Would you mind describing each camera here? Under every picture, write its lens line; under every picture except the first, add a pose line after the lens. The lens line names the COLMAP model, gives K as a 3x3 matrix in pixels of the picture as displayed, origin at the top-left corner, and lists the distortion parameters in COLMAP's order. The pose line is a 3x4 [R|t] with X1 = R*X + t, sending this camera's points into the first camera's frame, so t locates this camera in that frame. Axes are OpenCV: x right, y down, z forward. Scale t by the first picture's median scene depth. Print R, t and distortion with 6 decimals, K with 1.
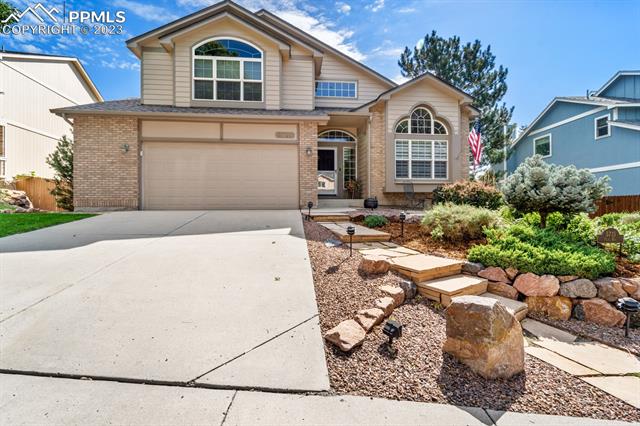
lens RADIAL K [[263.0, 0, 317.4], [0, 263.0, 203.5], [0, 0, 1]] dist [0.001303, -0.000060]
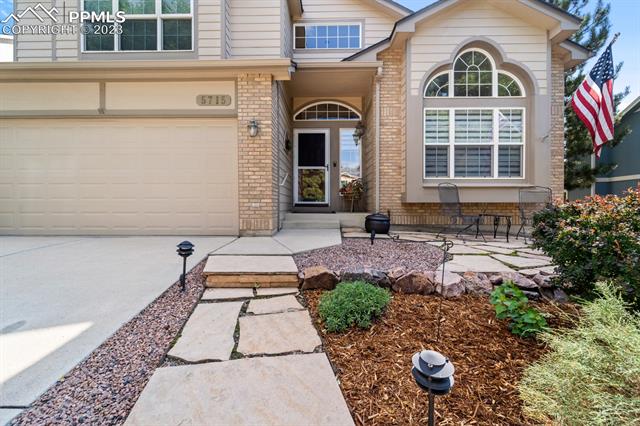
lens RADIAL K [[260.1, 0, 320.6], [0, 260.1, 207.1], [0, 0, 1]] dist [0.000413, -0.000050]
pose [[0.994012, 0.003208, -0.109226, 0.137481], [-0.001617, 0.999891, 0.014651, -0.040649], [0.109261, -0.014387, 0.993909, 0.423228]]
